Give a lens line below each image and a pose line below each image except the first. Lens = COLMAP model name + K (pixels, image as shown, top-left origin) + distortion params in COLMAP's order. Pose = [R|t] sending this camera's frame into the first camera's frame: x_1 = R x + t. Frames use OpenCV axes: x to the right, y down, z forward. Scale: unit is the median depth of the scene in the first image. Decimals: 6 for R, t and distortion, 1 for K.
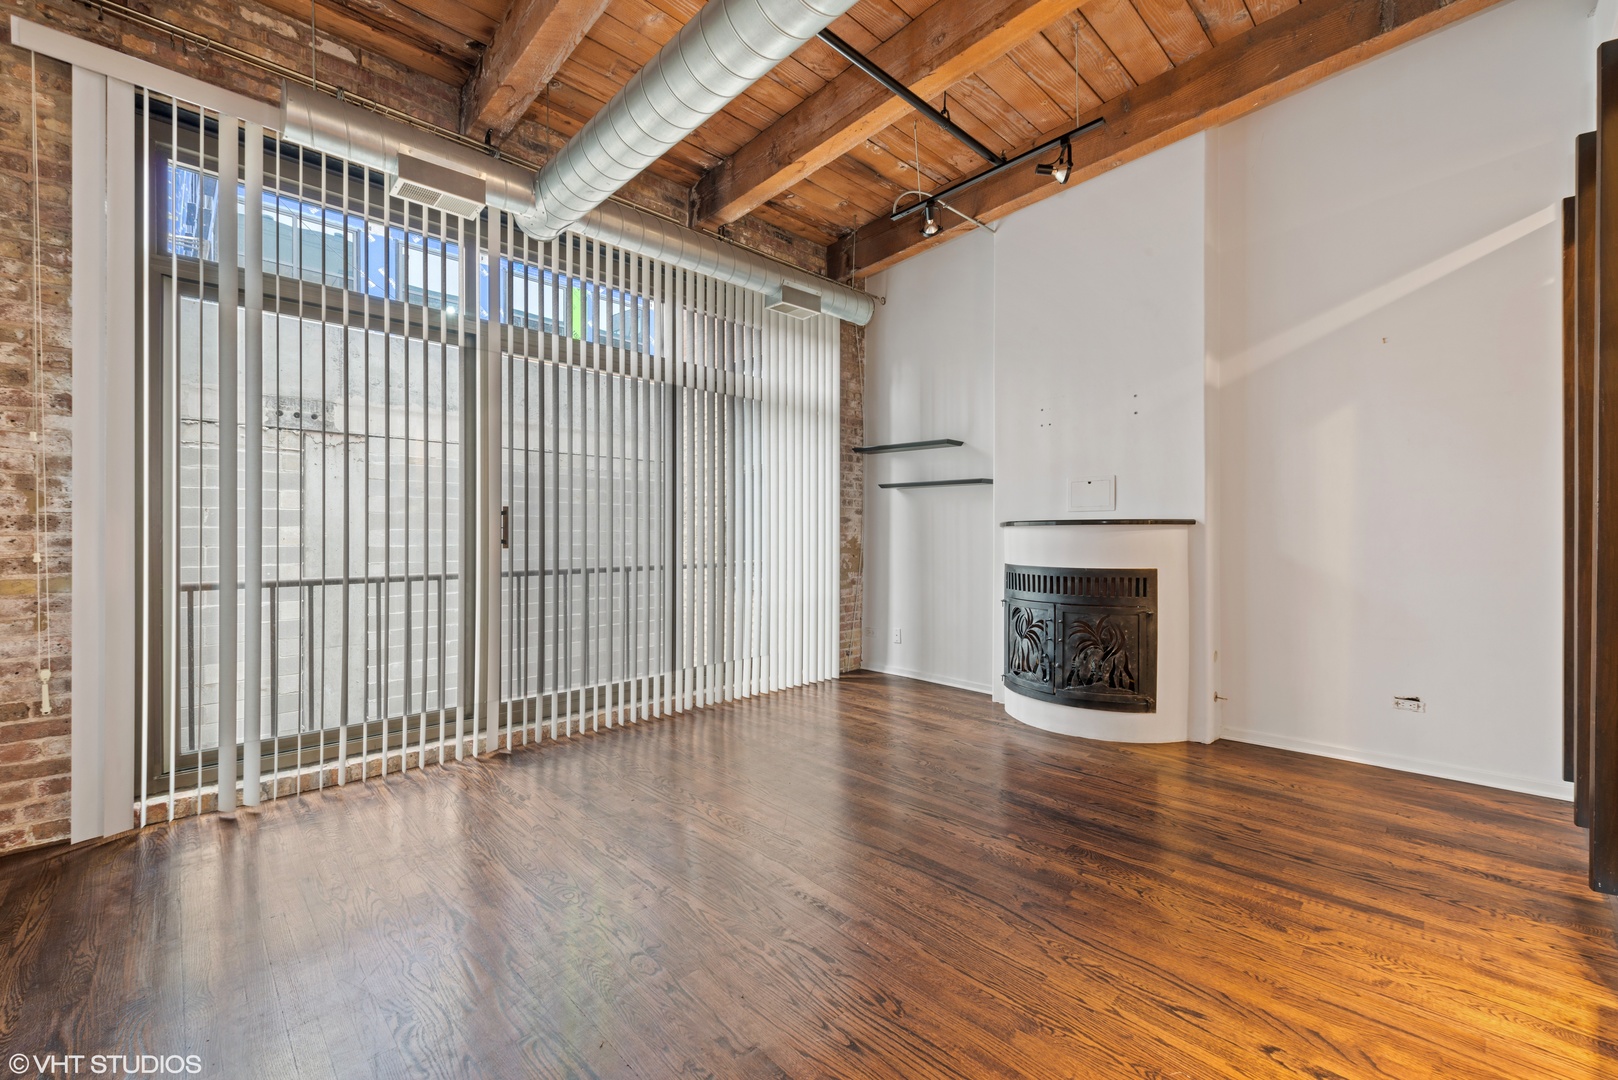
lens RADIAL K [[663.7, 0, 812.8], [0, 663.7, 528.7], [0, 0, 1]] dist [0.000152, 0.000211]
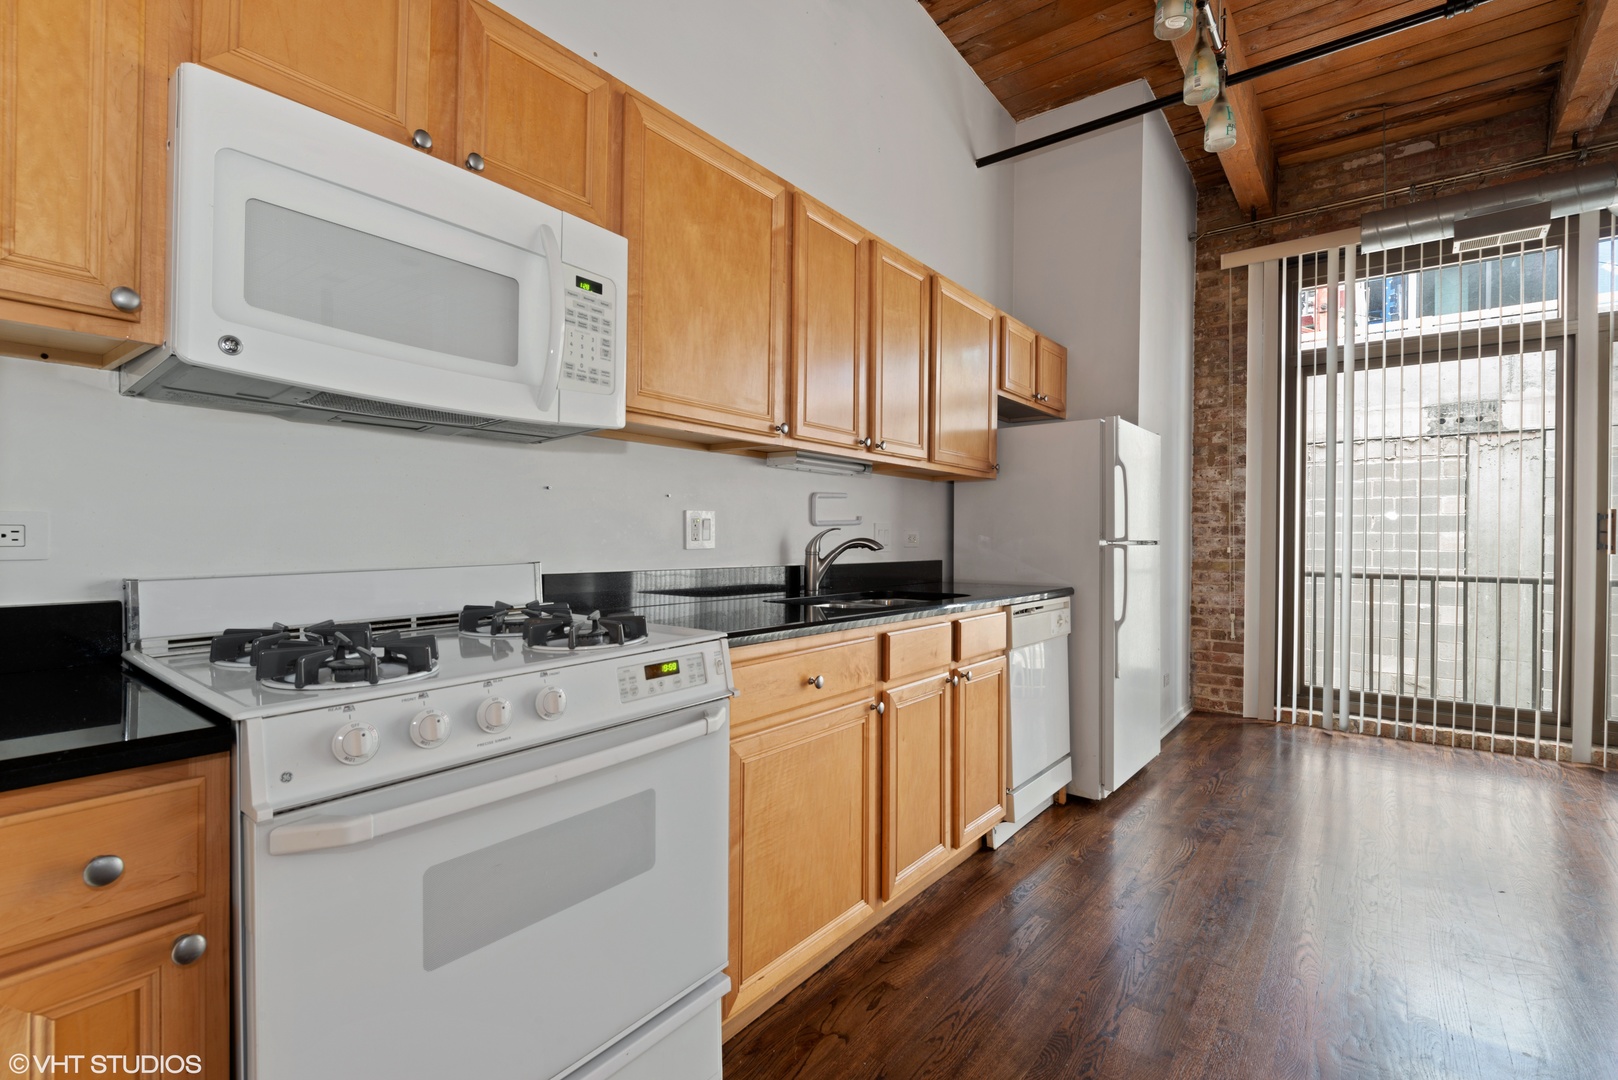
lens RADIAL K [[722.0, 0, 809.0], [0, 722.0, 540.0], [0, 0, 1]] dist [0.014674, 0.000383]
pose [[0.130727, 0.012619, -0.991338, 0.591128], [-0.004132, 0.999917, 0.012184, -0.001732], [0.991410, 0.002504, 0.130768, -0.357279]]
